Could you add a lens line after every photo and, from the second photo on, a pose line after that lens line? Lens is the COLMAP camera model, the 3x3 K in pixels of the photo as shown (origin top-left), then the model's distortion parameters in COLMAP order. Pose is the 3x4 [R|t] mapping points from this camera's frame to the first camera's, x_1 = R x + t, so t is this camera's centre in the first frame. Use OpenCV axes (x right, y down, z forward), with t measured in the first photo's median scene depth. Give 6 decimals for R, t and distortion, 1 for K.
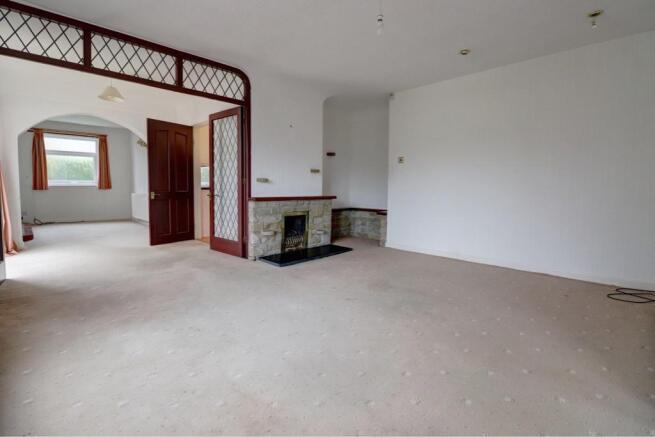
lens RADIAL K [[305.9, 0, 329.9], [0, 305.9, 204.5], [0, 0, 1]] dist [-0.000467, -0.011431]
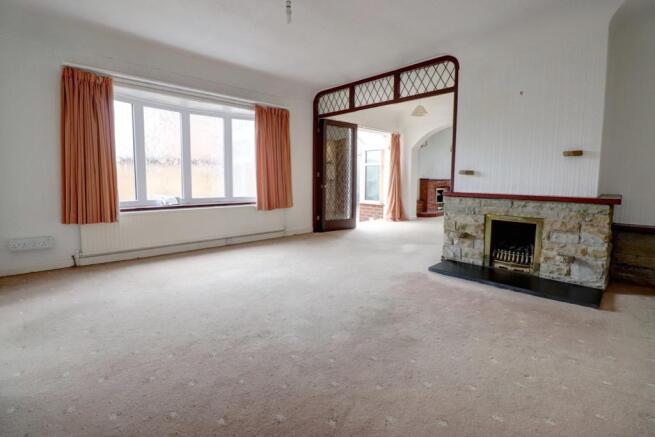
lens RADIAL K [[305.9, 0, 329.9], [0, 305.9, 204.5], [0, 0, 1]] dist [-0.000467, -0.011431]
pose [[-0.031240, 0.071788, -0.996931, 0.565833], [-0.067864, 0.994963, 0.073773, -0.024629], [0.997205, 0.069961, -0.026211, 0.575662]]
